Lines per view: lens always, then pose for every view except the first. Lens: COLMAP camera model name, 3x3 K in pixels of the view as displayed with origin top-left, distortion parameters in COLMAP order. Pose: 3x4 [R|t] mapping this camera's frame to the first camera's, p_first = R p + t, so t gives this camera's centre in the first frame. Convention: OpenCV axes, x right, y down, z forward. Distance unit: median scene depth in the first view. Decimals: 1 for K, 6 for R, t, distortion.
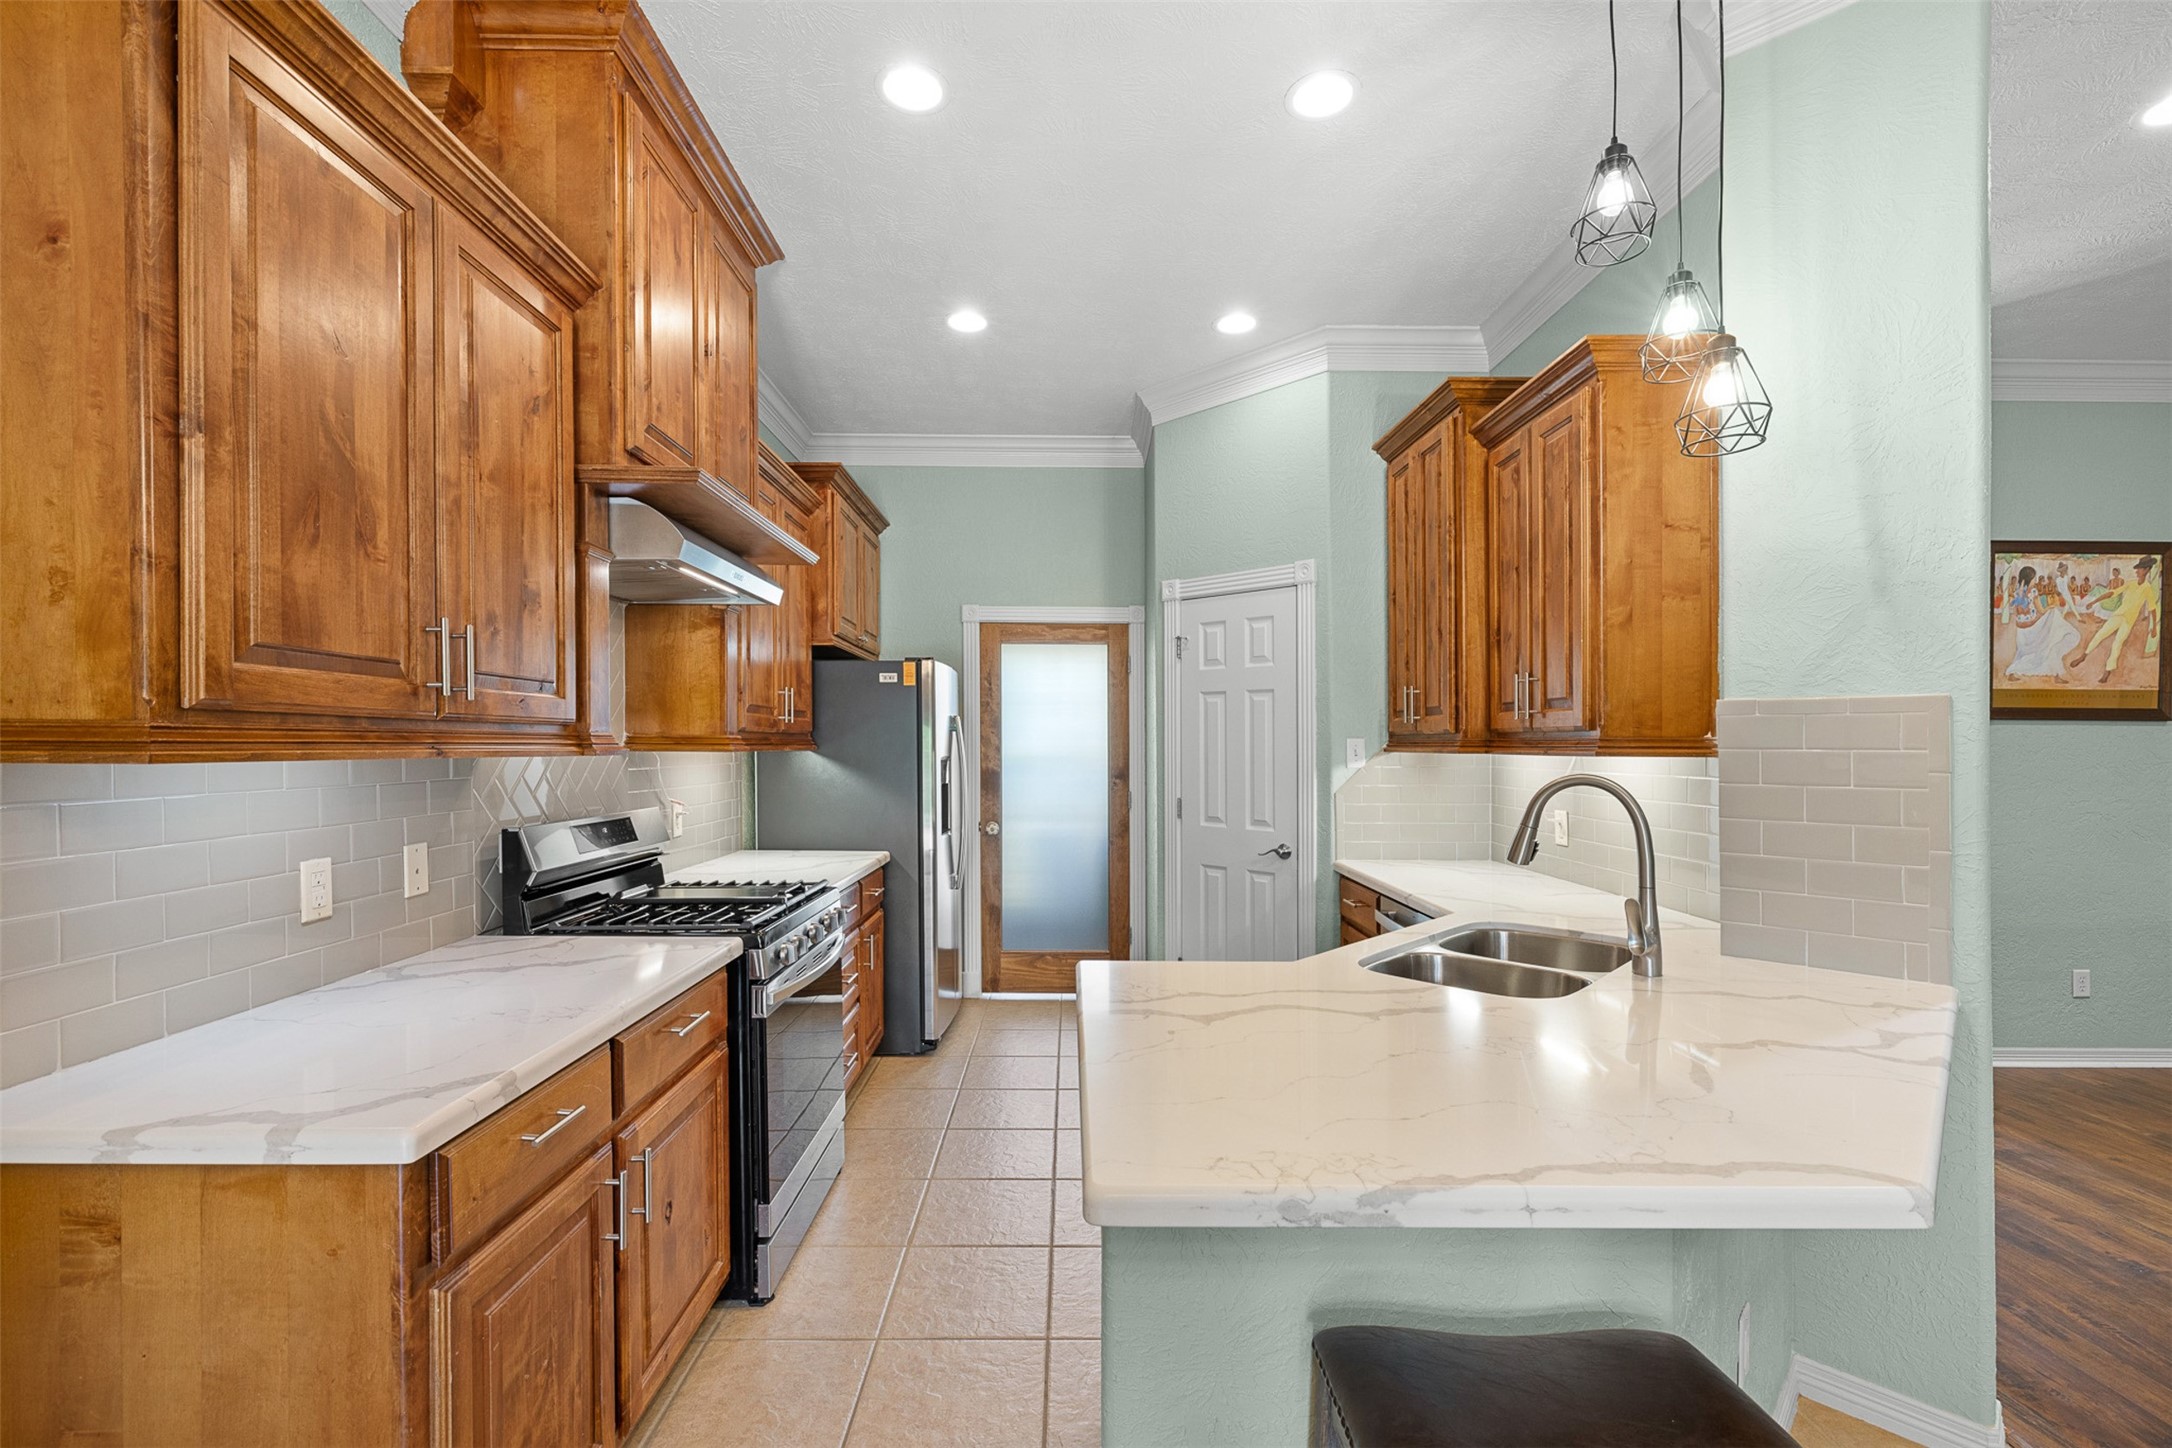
lens RADIAL K [[935.3, 0, 1084.8], [0, 935.3, 727.7], [0, 0, 1]] dist [0.003876, 0.000140]
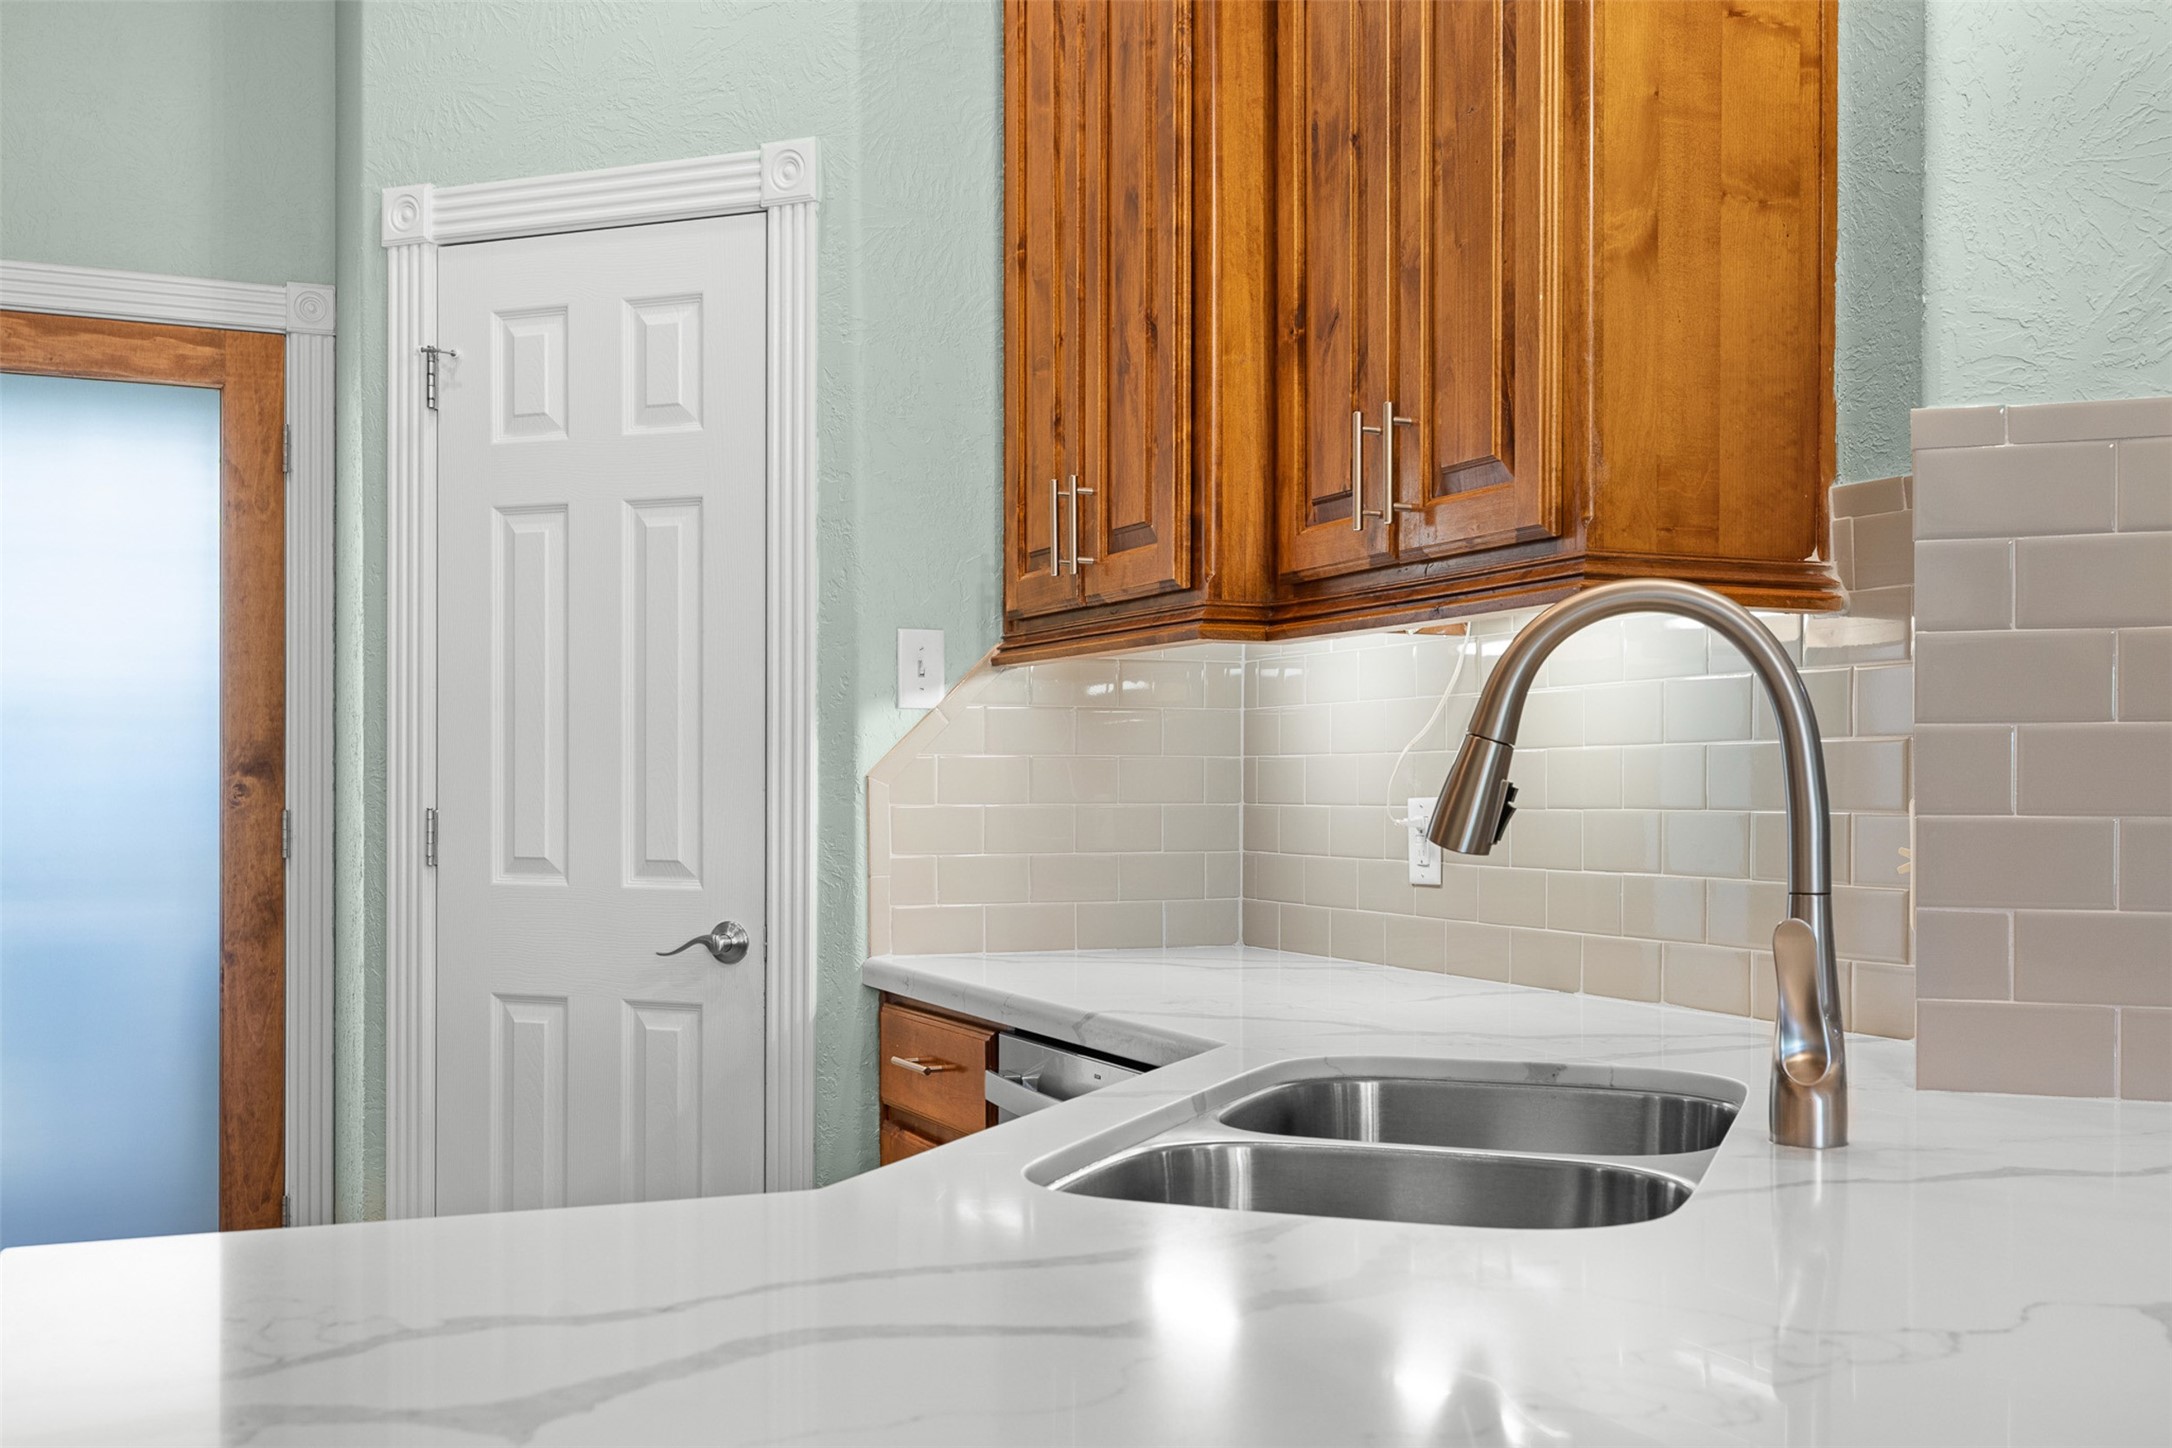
lens RADIAL K [[2161.3, 0, 1094.3], [0, 2161.3, 729.7], [0, 0, 1]] dist [0.023164, 0.000000]
pose [[0.923319, 0.005114, 0.384001, 0.032560], [-0.003850, 0.999984, -0.004060, 0.085724], [-0.384016, 0.002270, 0.923324, 0.268731]]
